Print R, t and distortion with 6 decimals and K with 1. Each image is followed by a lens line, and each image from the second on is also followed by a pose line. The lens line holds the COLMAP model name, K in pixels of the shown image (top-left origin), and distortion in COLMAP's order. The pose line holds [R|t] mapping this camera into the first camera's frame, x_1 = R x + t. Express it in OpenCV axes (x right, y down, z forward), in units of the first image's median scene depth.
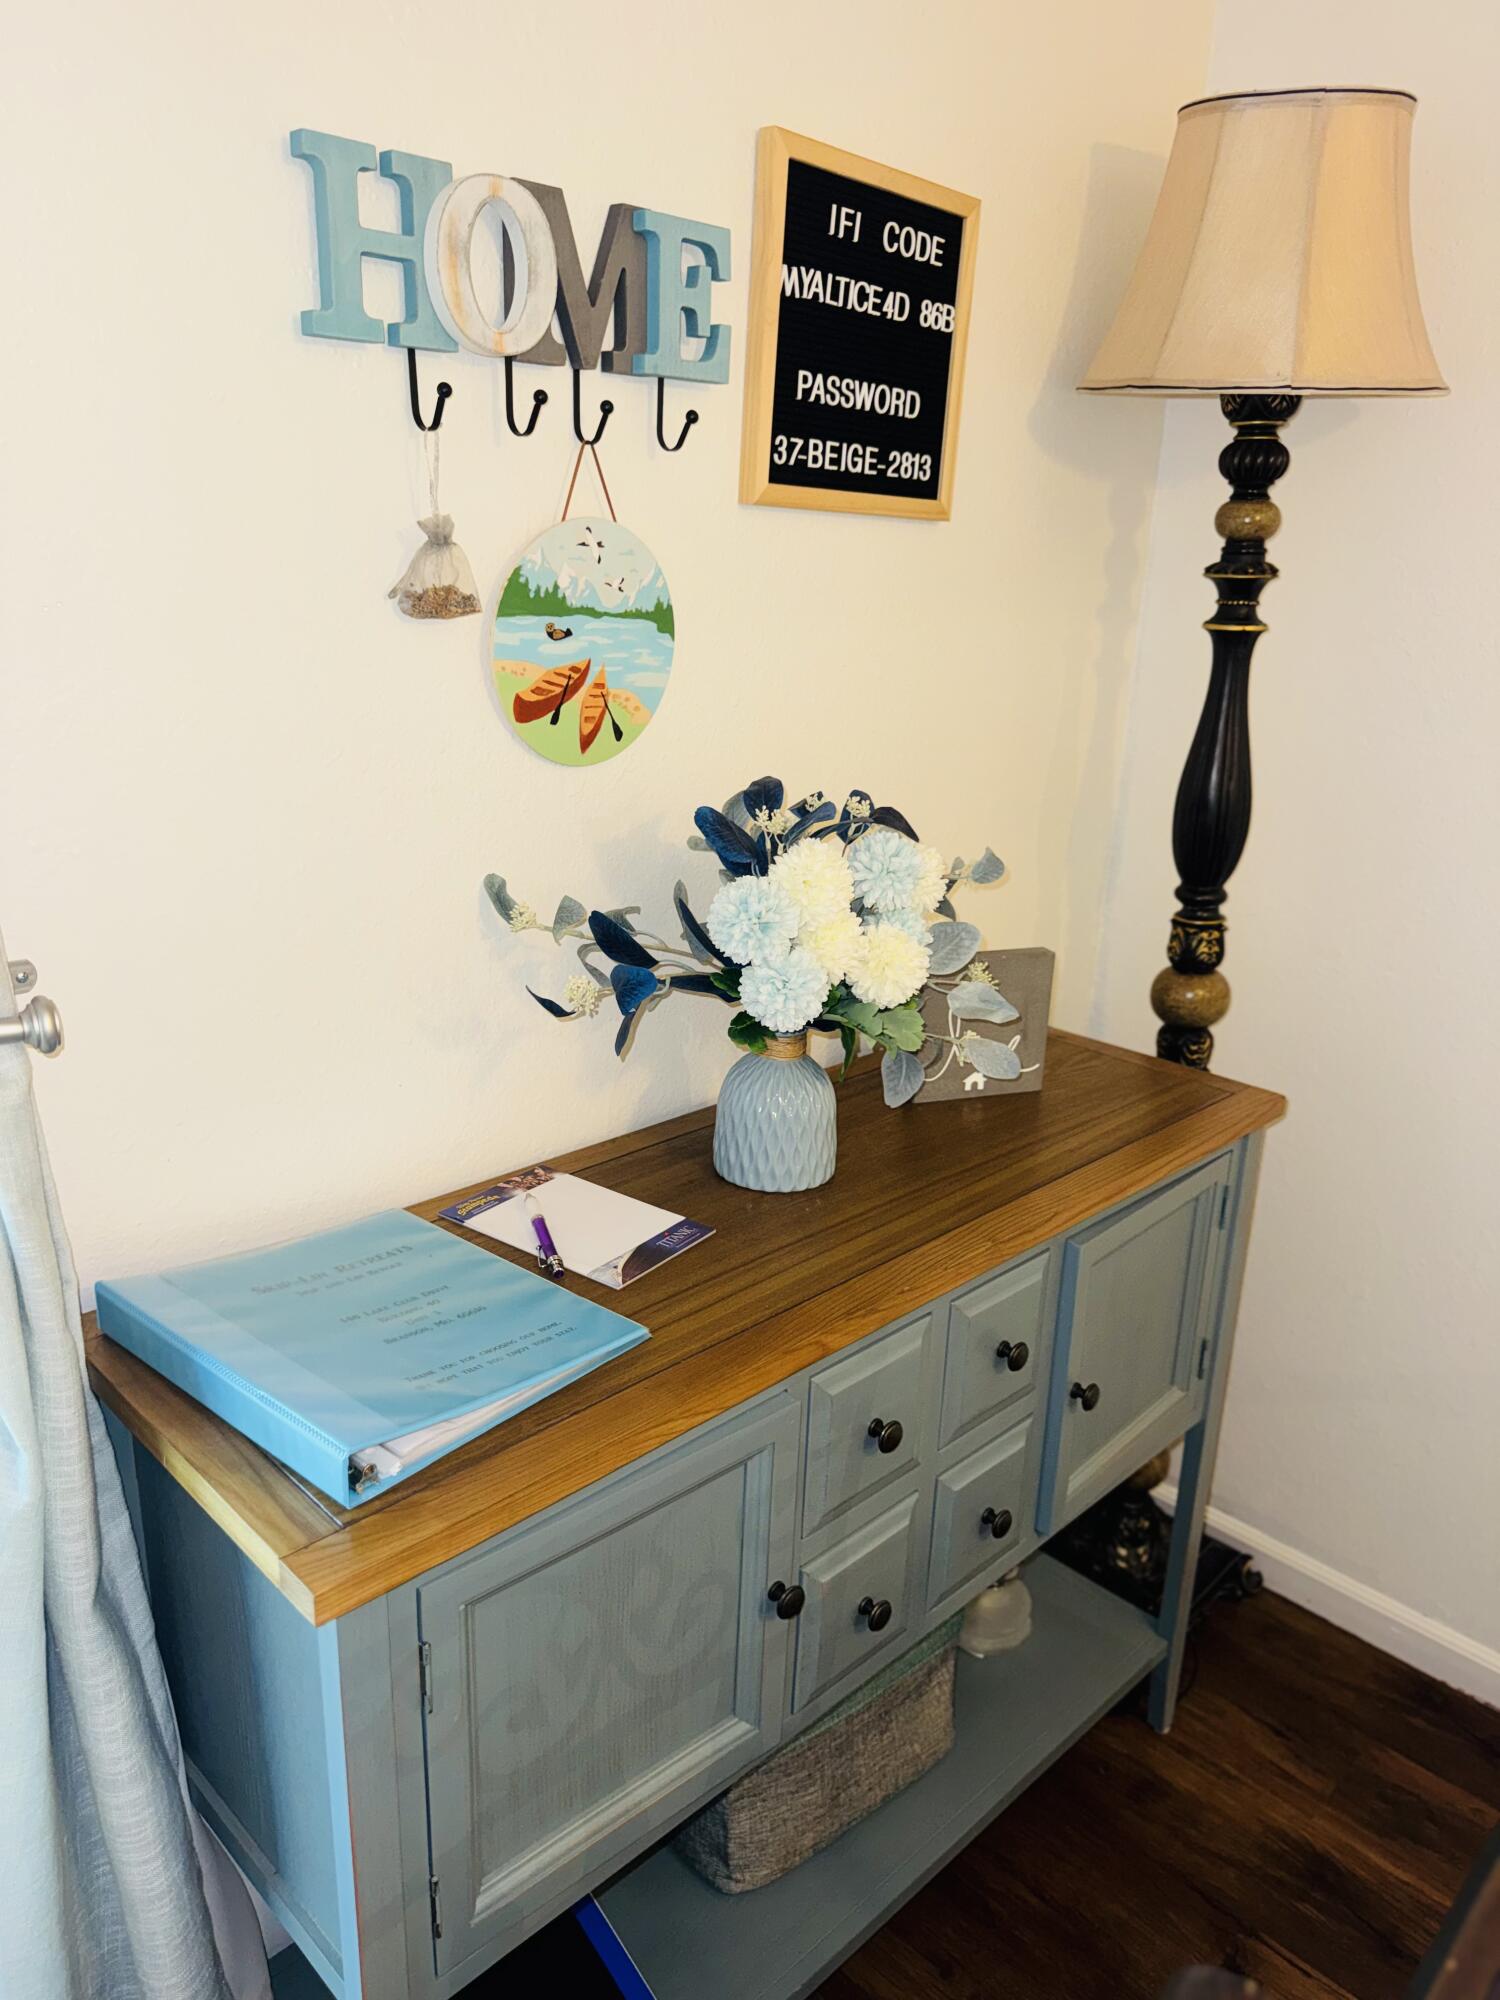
lens RADIAL K [[1443.7, 0, 748.7], [0, 1443.7, 1012.4], [0, 0, 1]] dist [-0.005107, 0.000947]
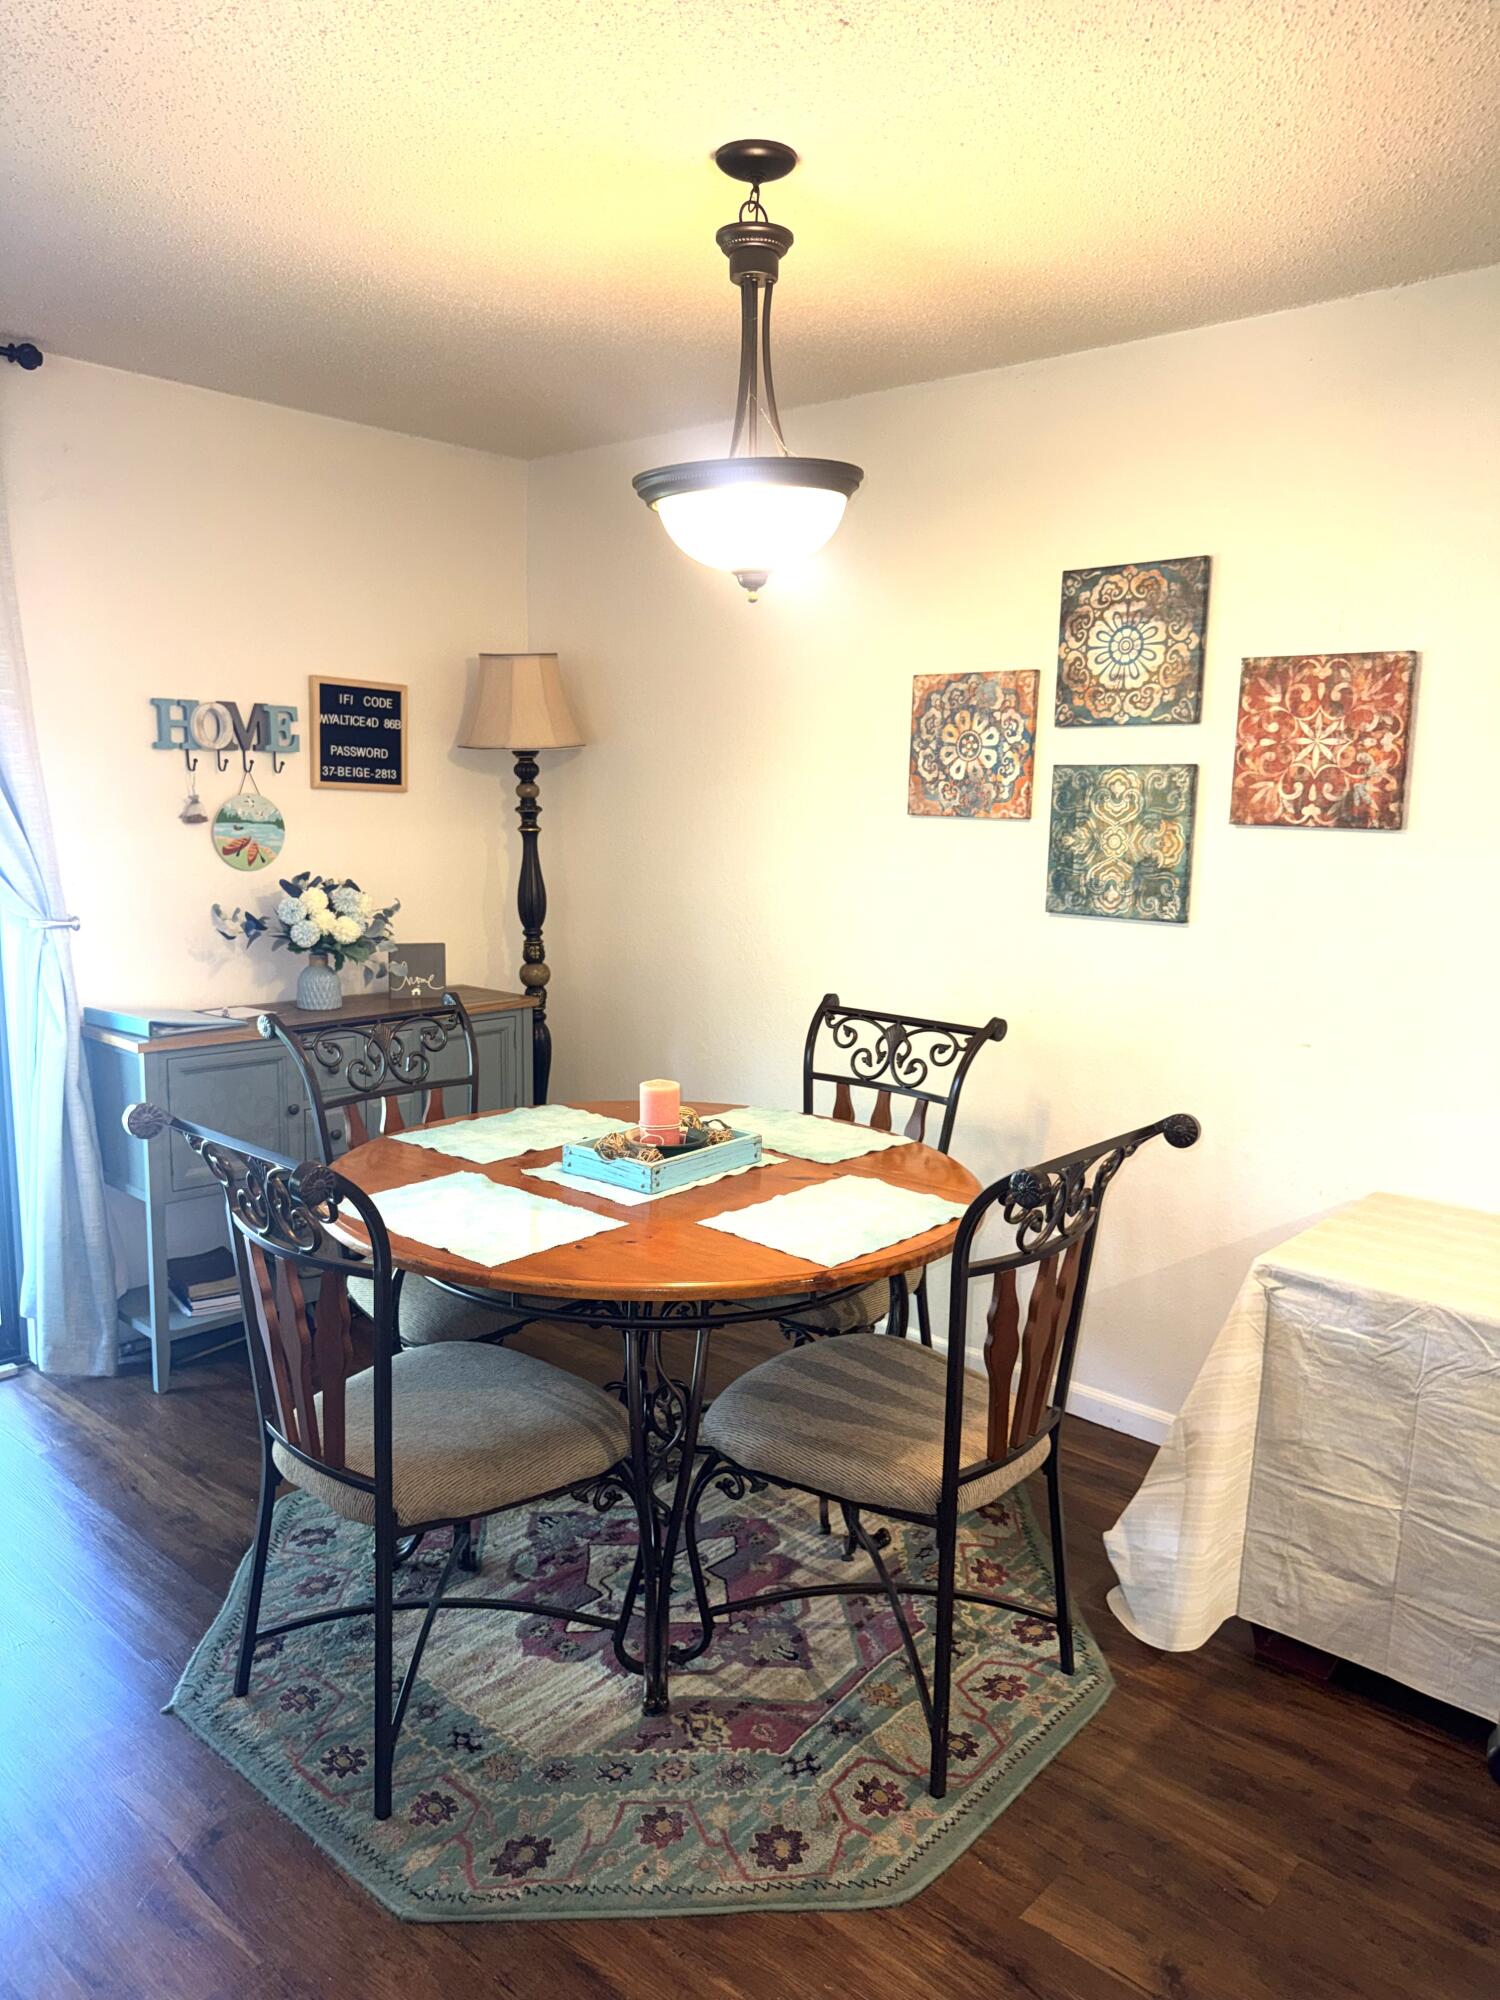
lens RADIAL K [[1380.0, 0, 747.1], [0, 1380.0, 1015.5], [0, 0, 1]] dist [0.192216, -0.417167]
pose [[0.998535, -0.022388, 0.049259, 0.786285], [0.029683, 0.987819, -0.152753, 0.622748], [-0.045239, 0.153991, 0.987036, -1.960064]]
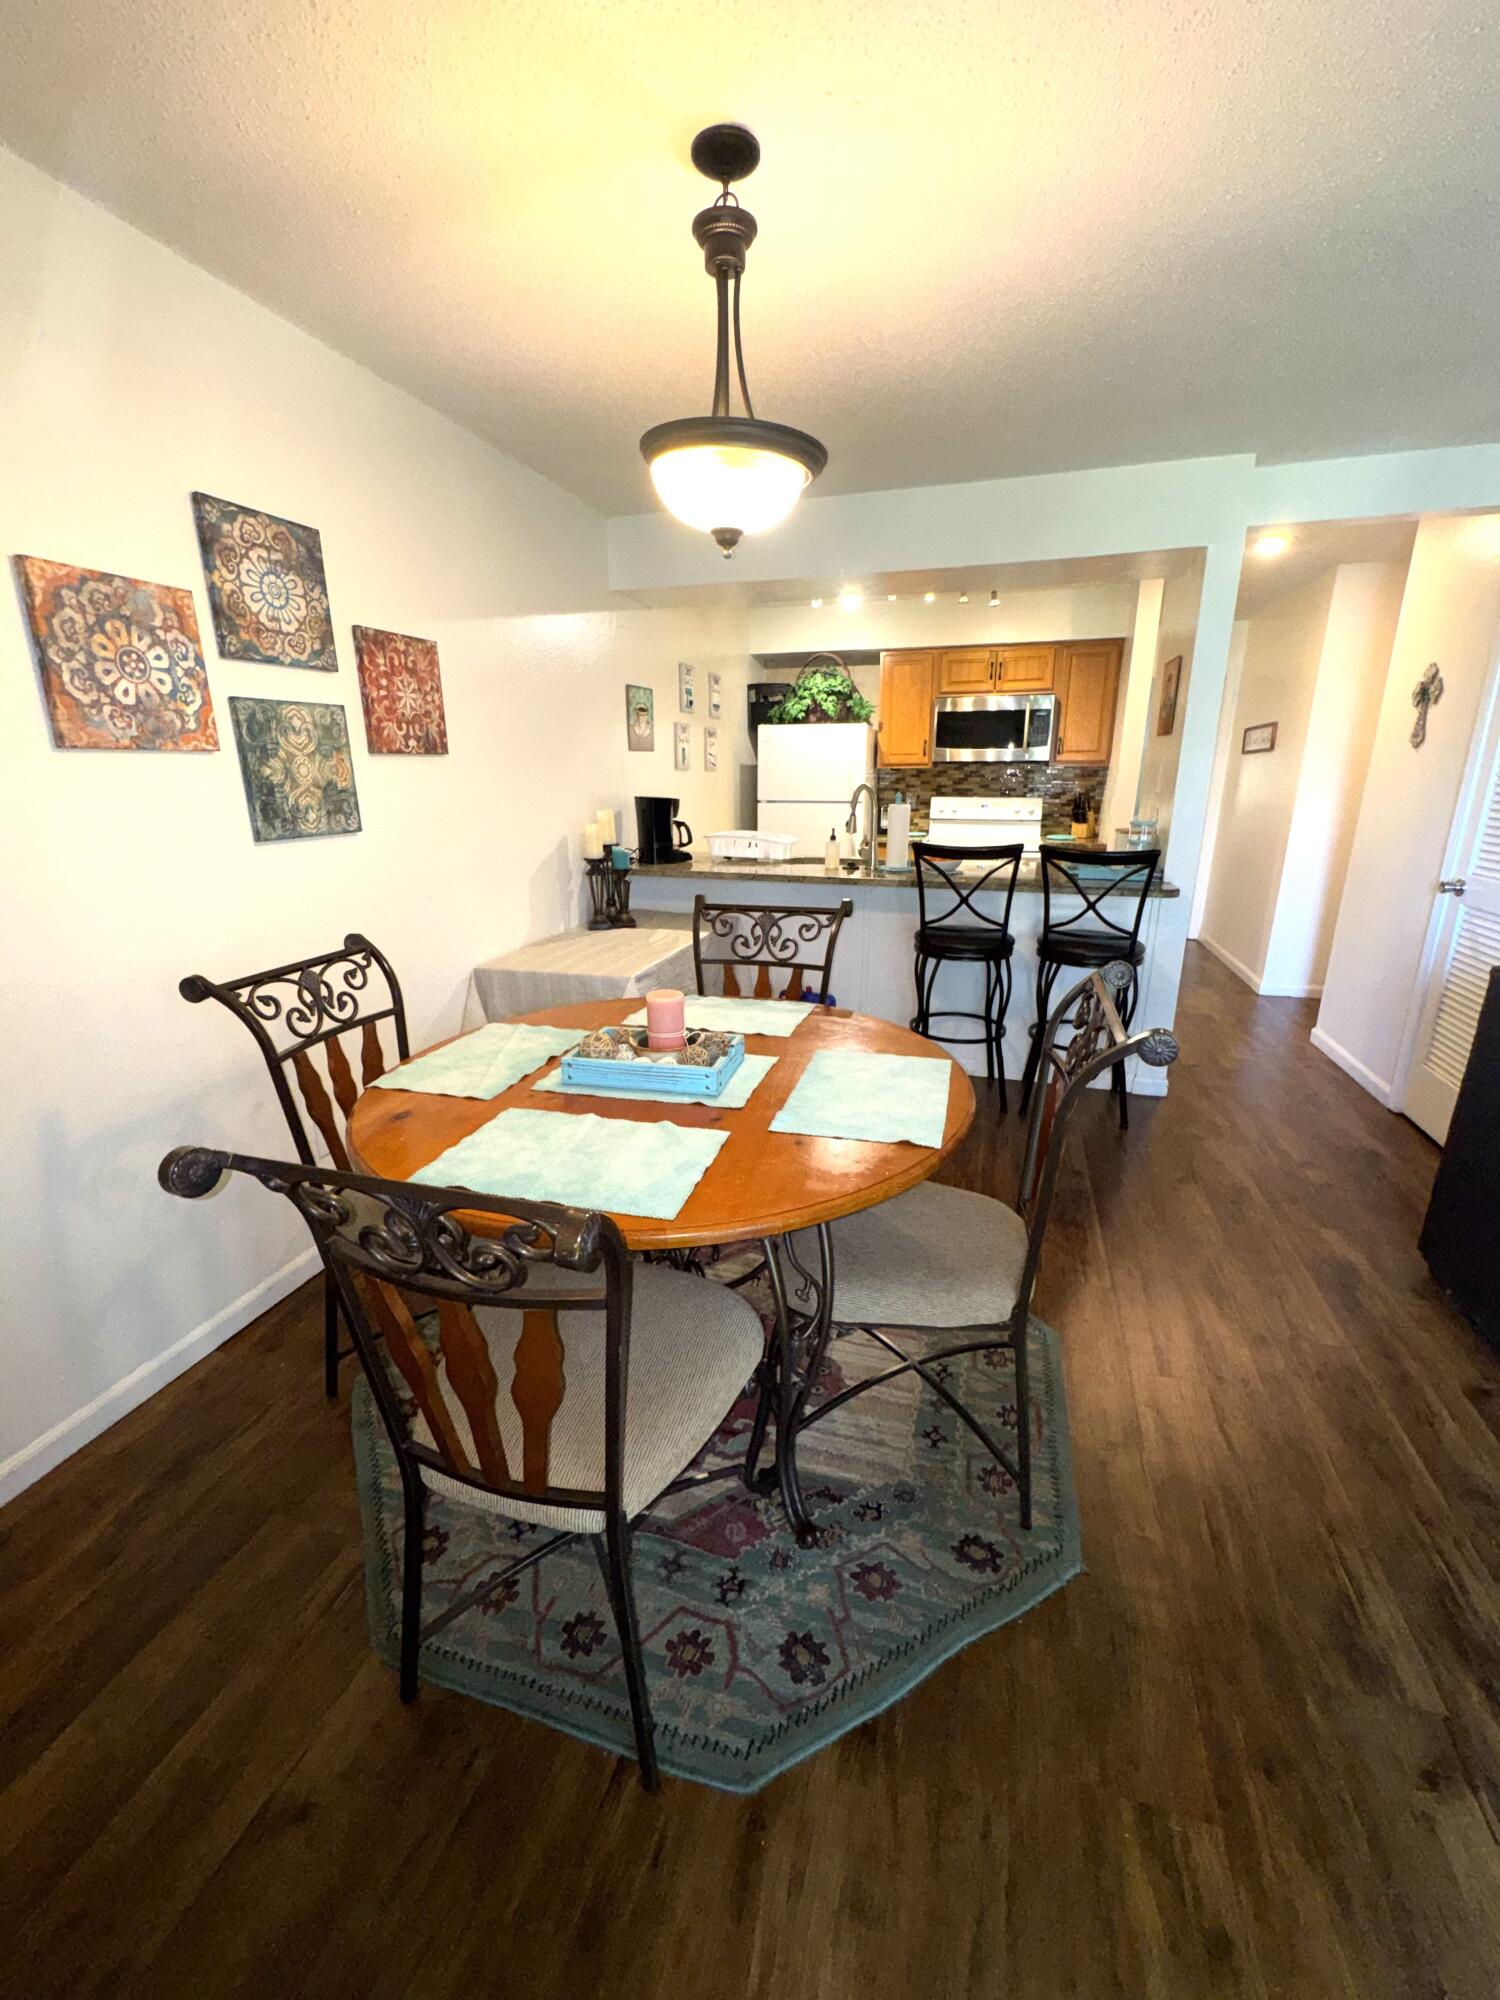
lens RADIAL K [[801.2, 0, 750.0], [0, 801.2, 1000.0], [0, 0, 1]] dist [-0.004087, 0.000198]
pose [[-0.467309, -0.278130, 0.839206, -0.379491], [0.269748, 0.859109, 0.434935, -0.103938], [-0.841938, 0.429623, -0.326444, 0.380898]]
